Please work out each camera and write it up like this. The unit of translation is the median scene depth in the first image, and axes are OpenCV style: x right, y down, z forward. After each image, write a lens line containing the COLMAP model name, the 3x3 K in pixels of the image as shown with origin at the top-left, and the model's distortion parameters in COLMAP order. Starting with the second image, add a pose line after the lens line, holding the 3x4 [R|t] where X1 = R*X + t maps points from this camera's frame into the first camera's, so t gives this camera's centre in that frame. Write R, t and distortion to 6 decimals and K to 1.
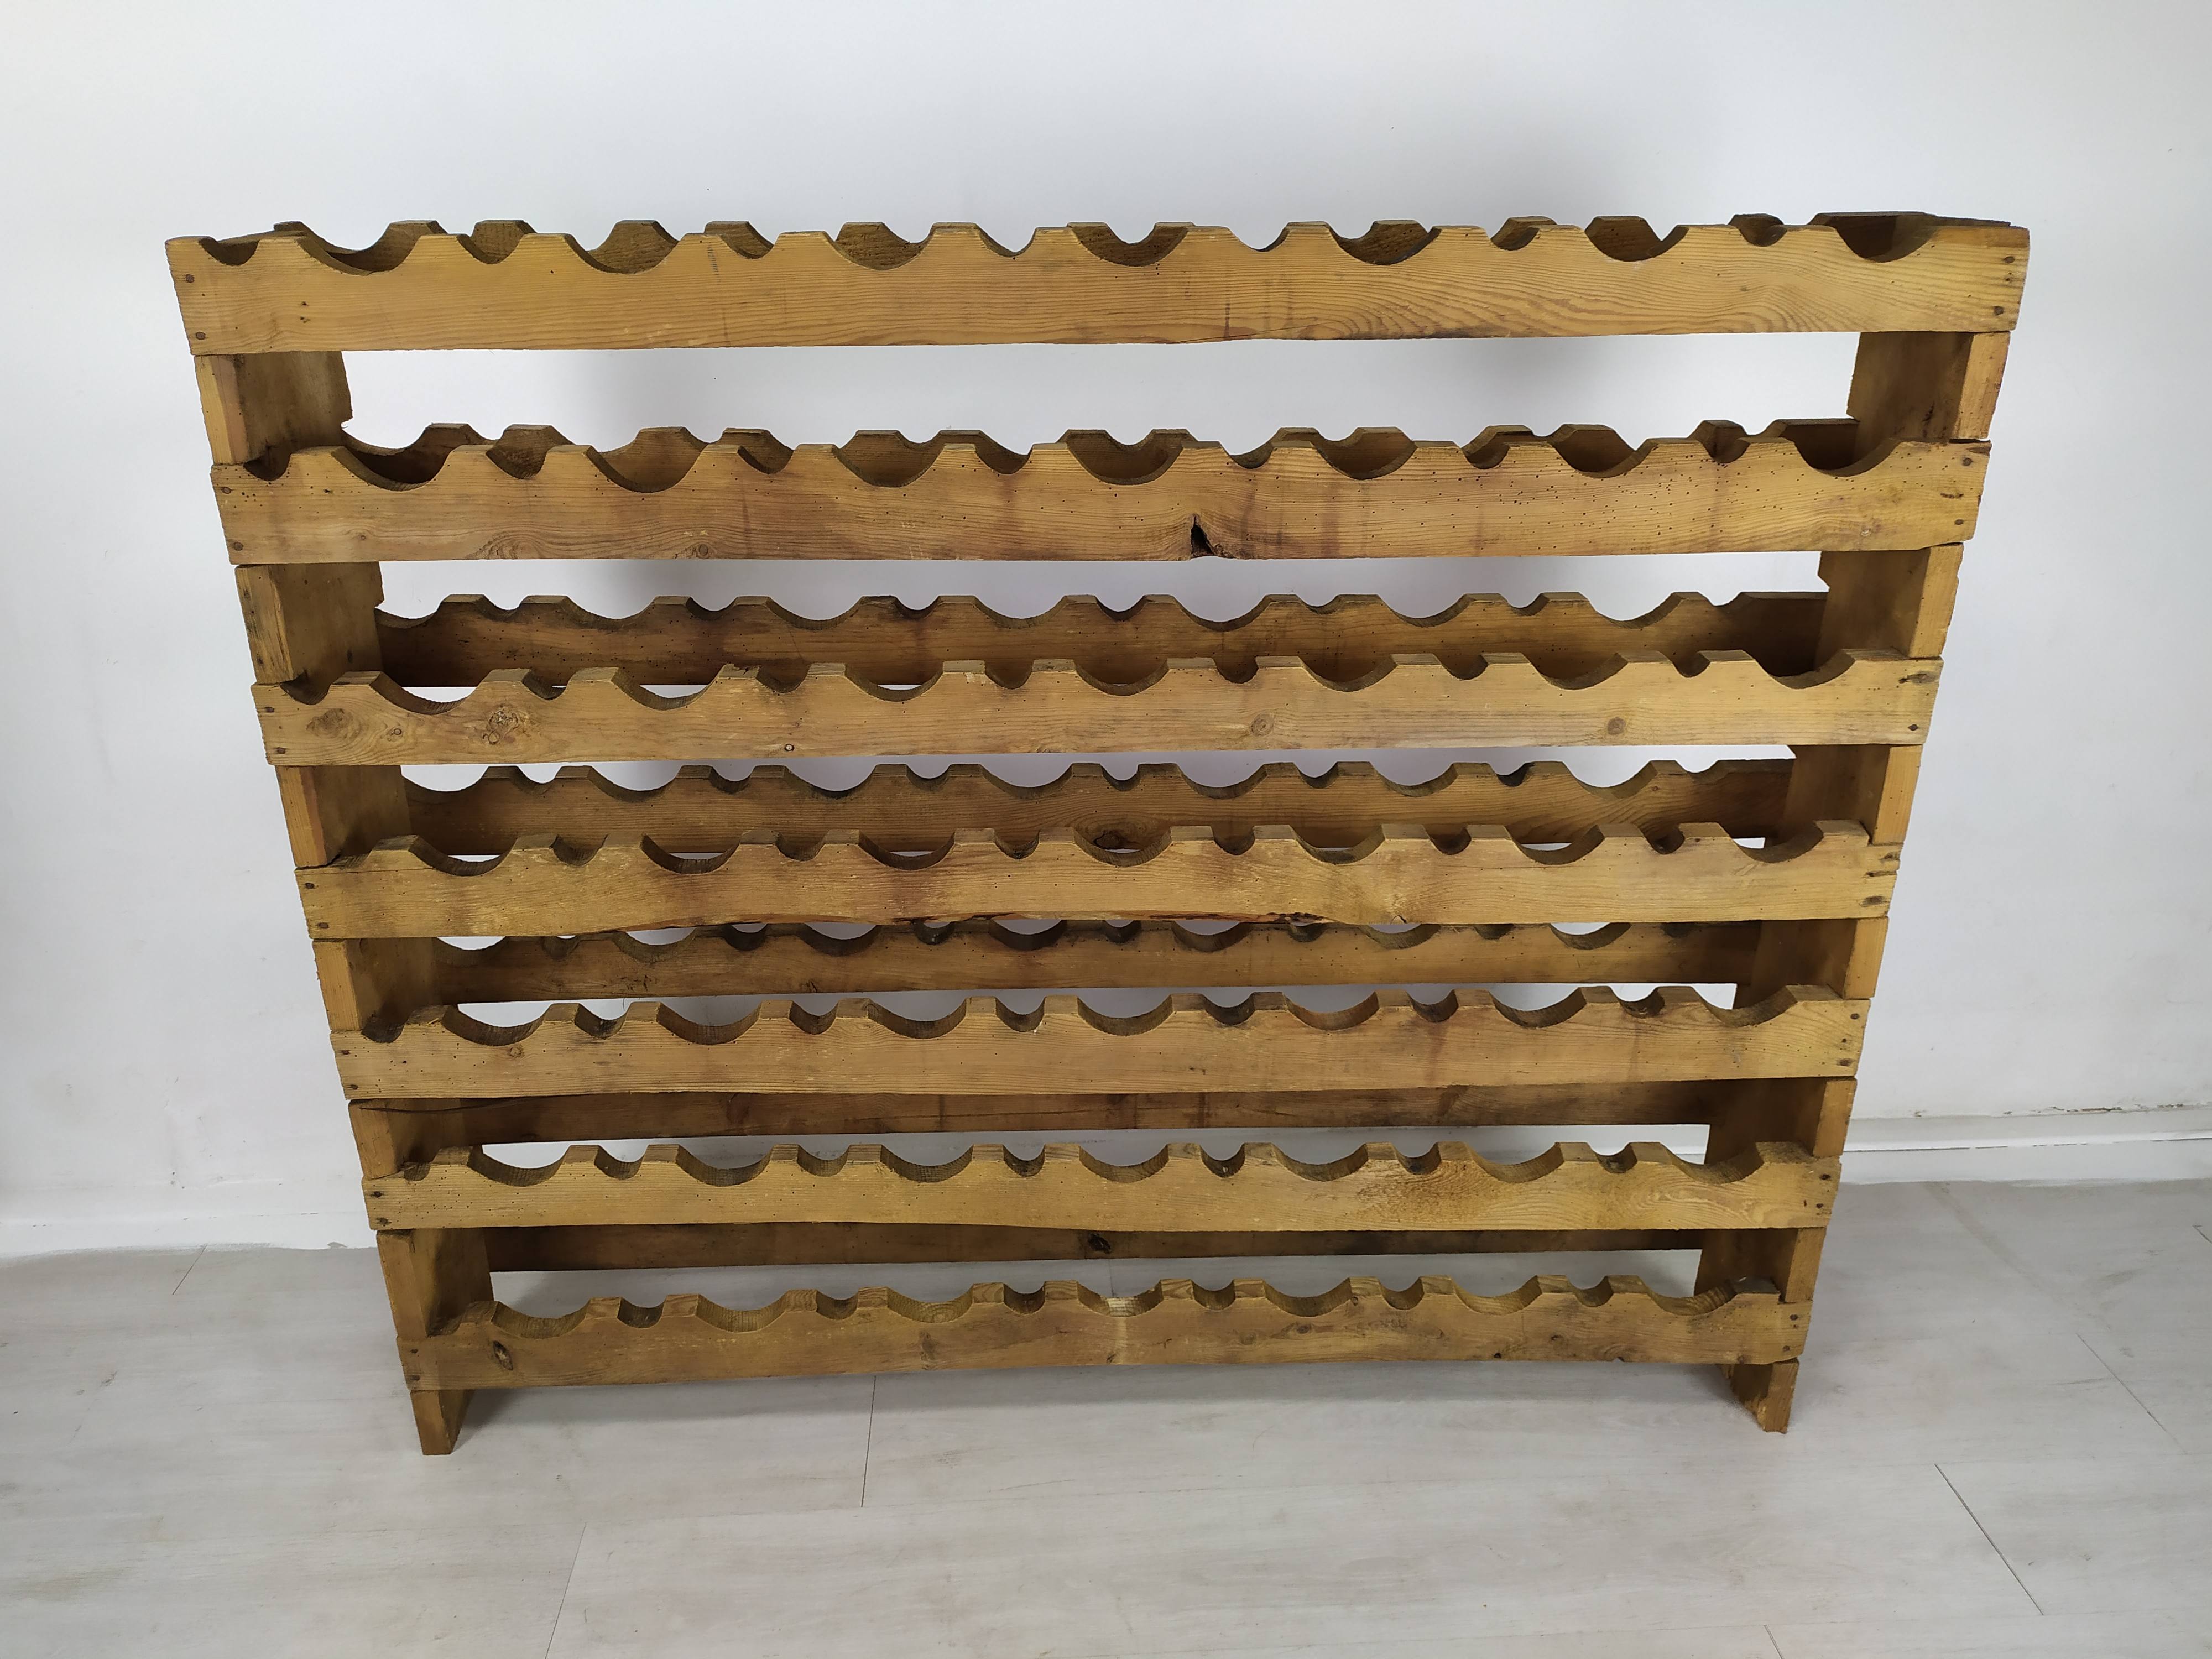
lens RADIAL K [[1673.5, 0, 1113.6], [0, 1673.5, 839.9], [0, 0, 1]] dist [0.046442, -0.032358]
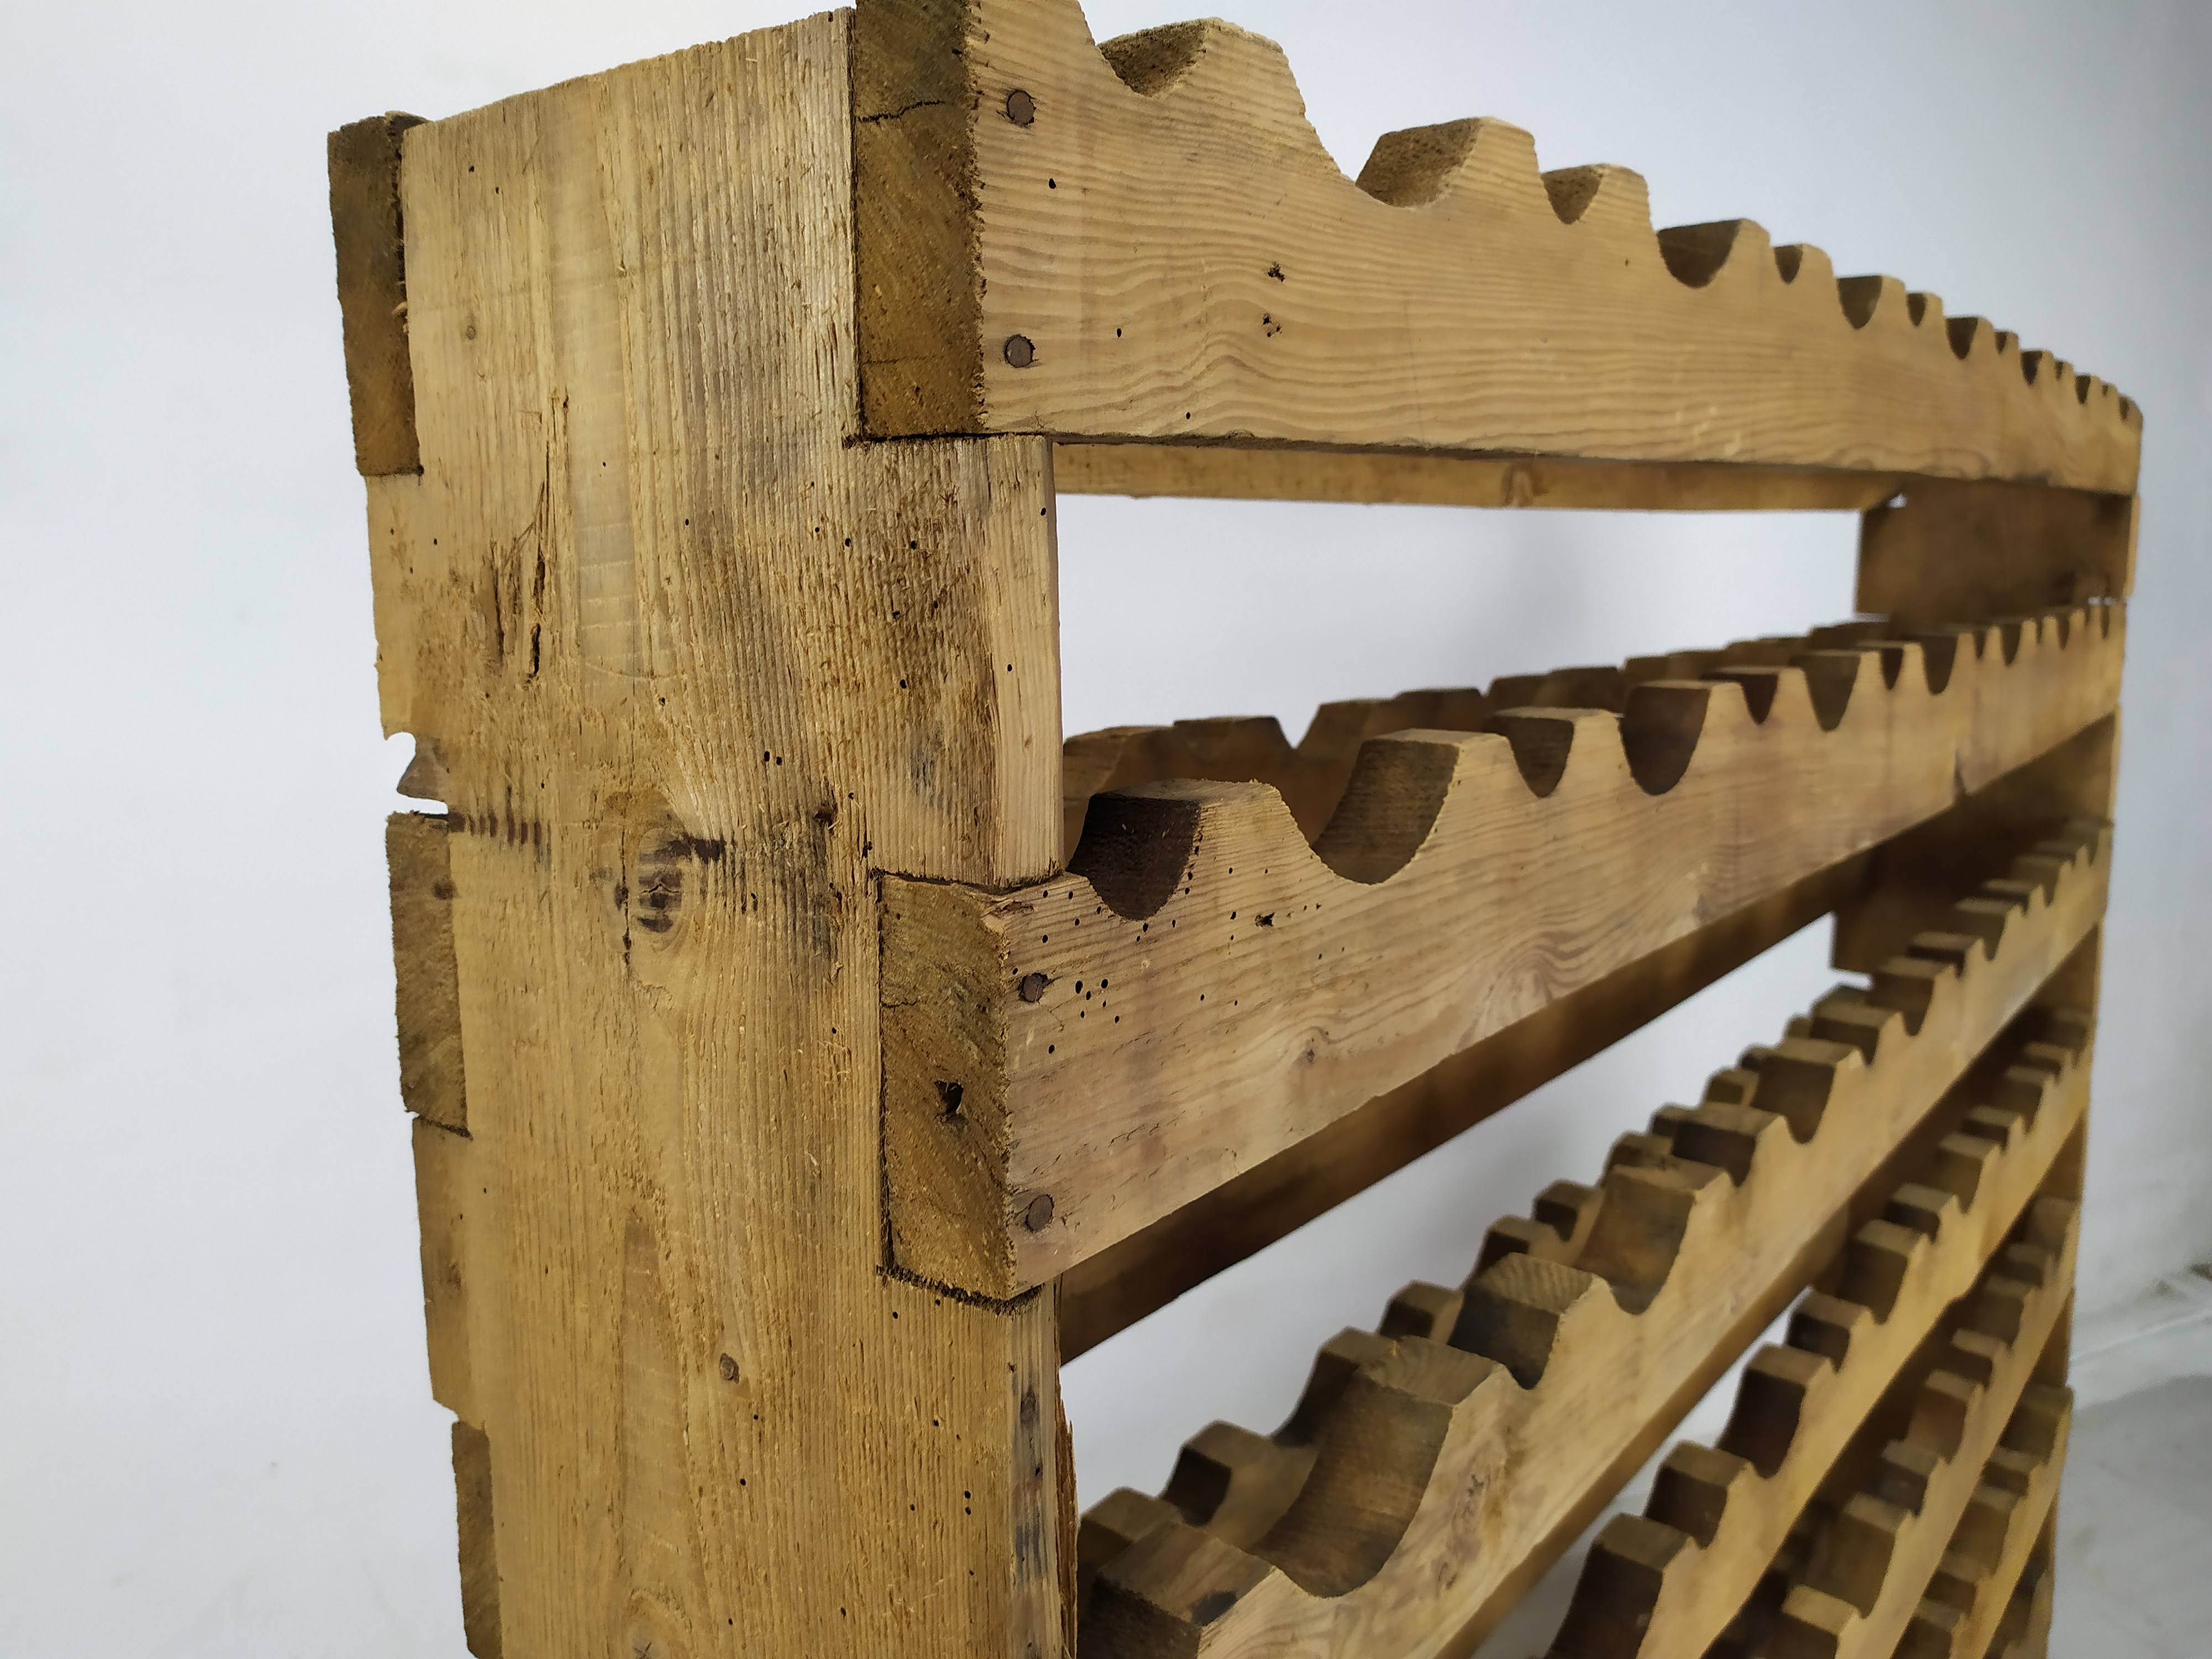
lens RADIAL K [[1673.5, 0, 1113.6], [0, 1673.5, 839.9], [0, 0, 1]] dist [0.046442, -0.032358]
pose [[0.632144, -0.134531, 0.763083, -0.670756], [0.321826, 0.941436, -0.100628, -0.191763], [-0.704856, 0.309191, 0.638419, 0.805297]]
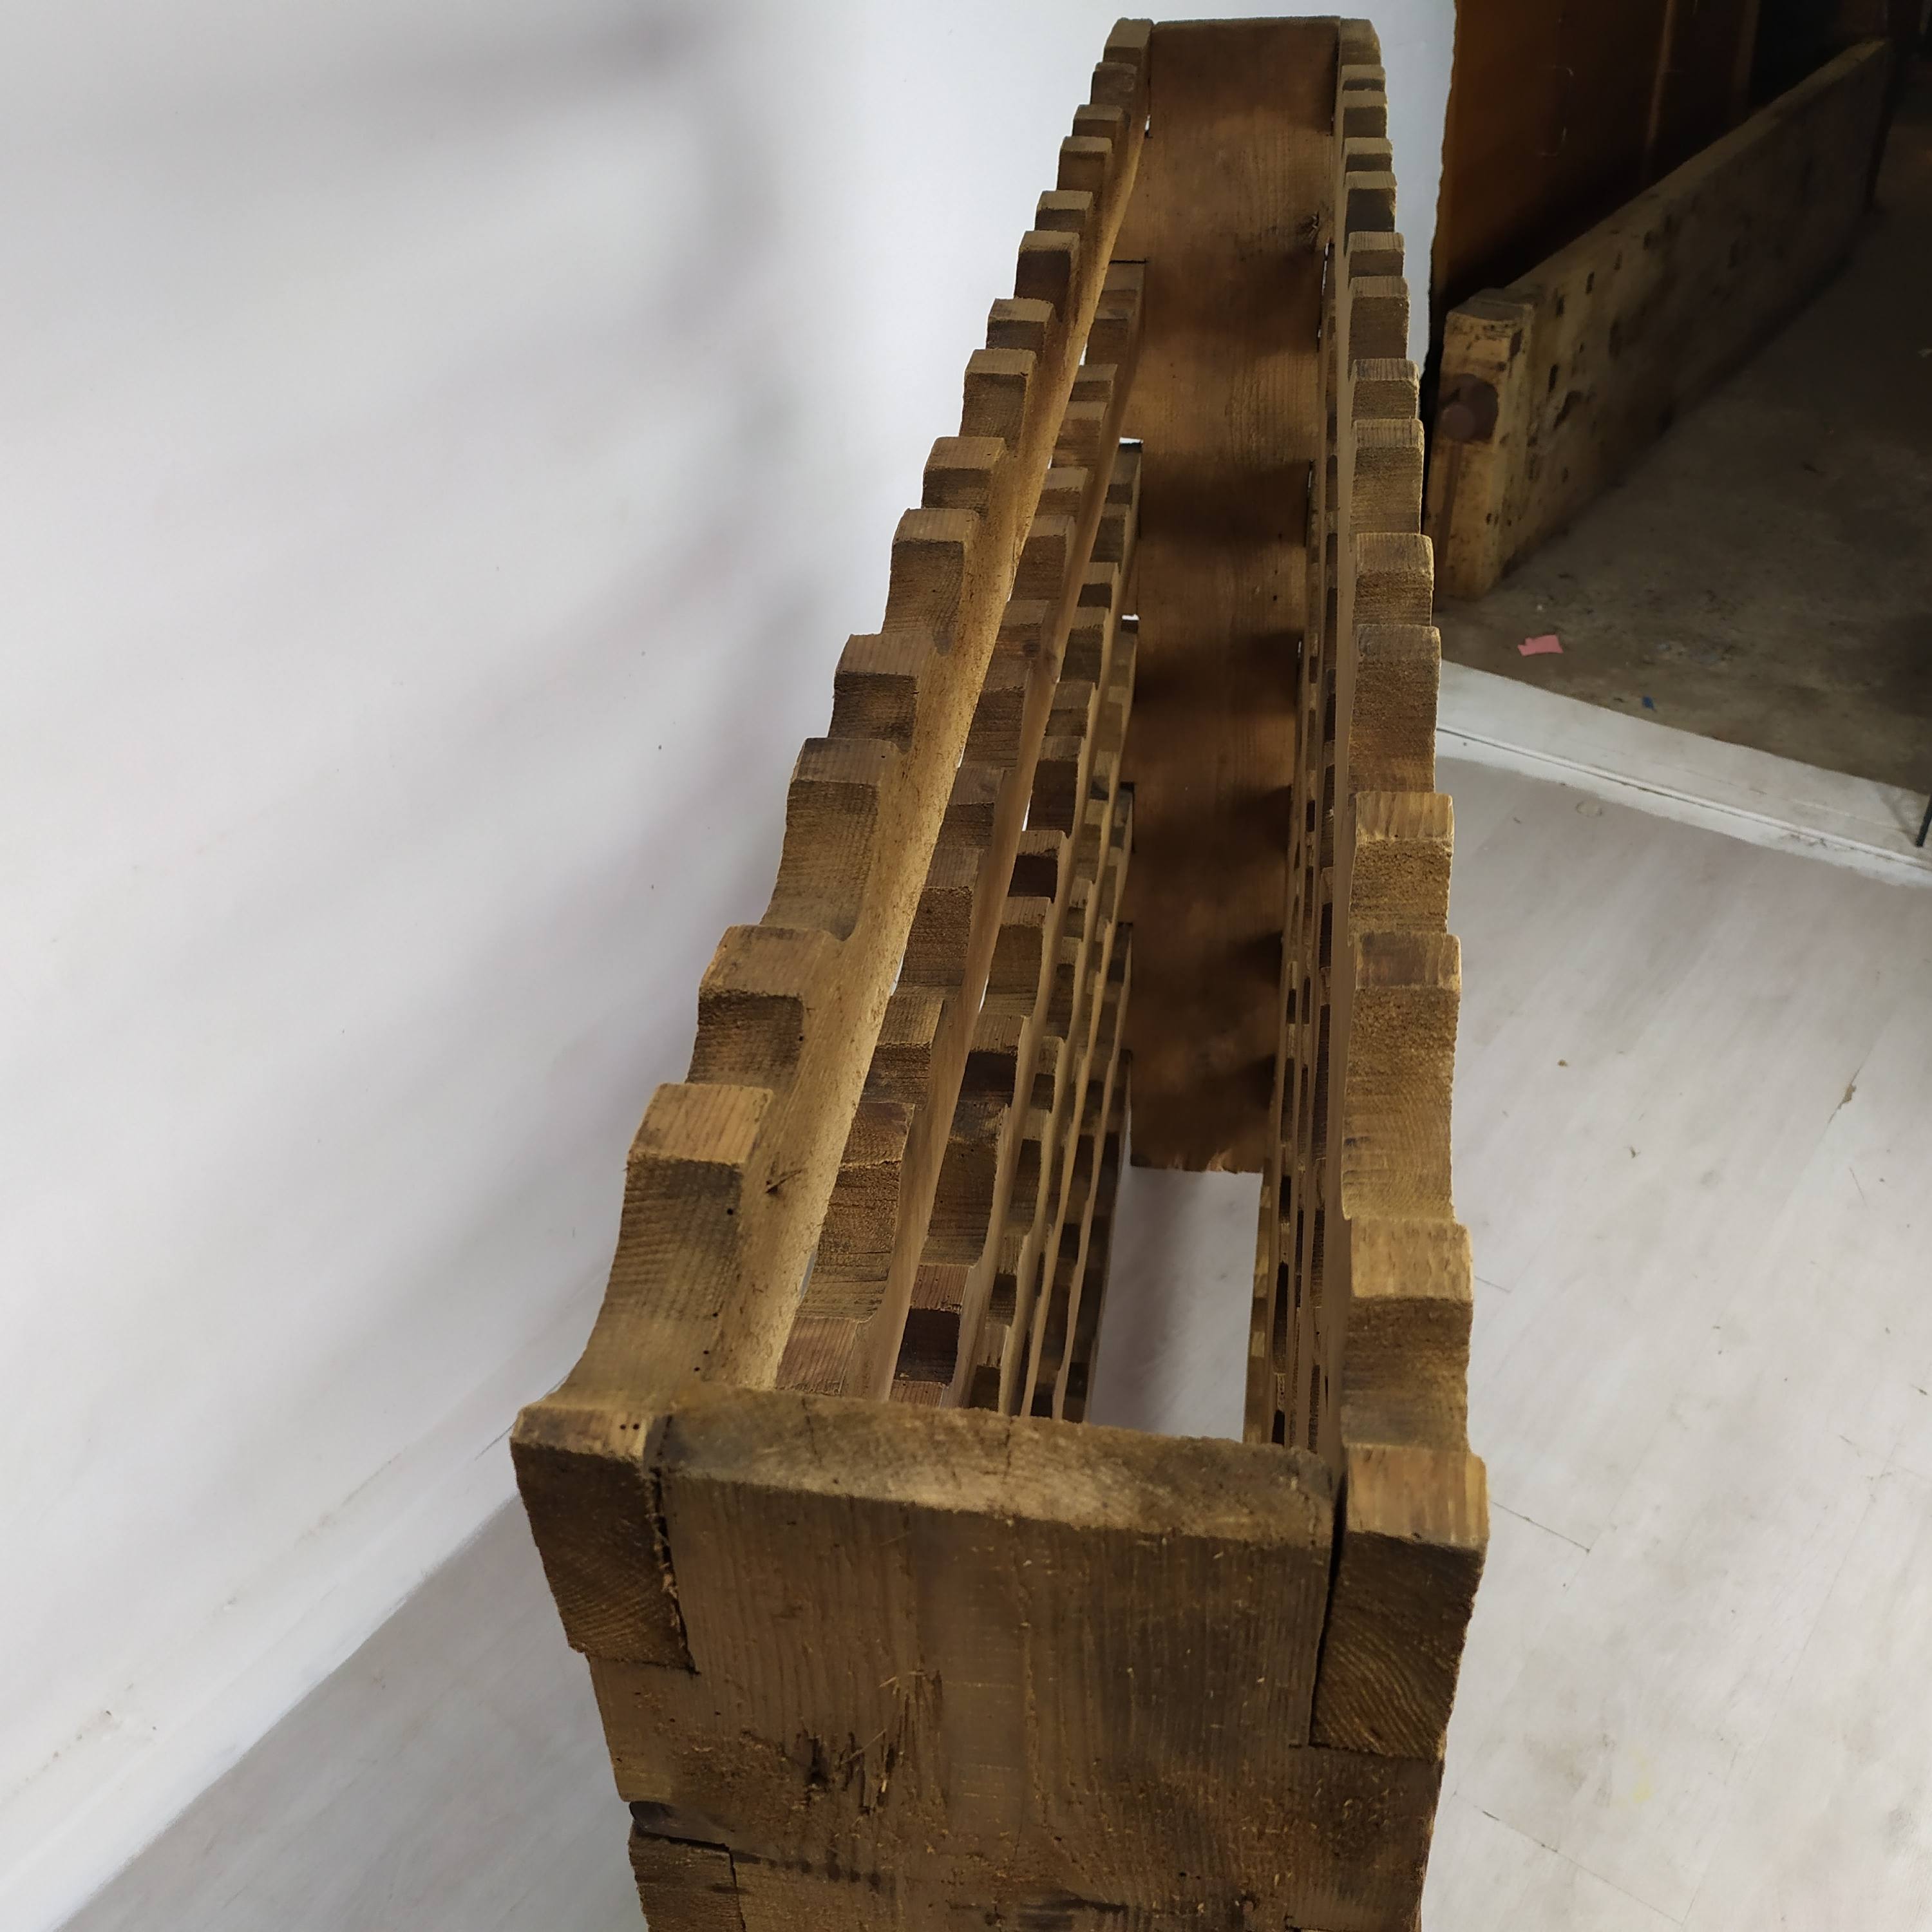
lens RADIAL K [[1956.8, 0, 924.6], [0, 1956.8, 966.2], [0, 0, 1]] dist [0.017975, 0.012568]
pose [[0.179521, -0.606899, 0.774239, -0.702963], [0.439425, 0.753616, 0.488844, -0.574064], [-0.880158, 0.252462, 0.401976, 0.847344]]
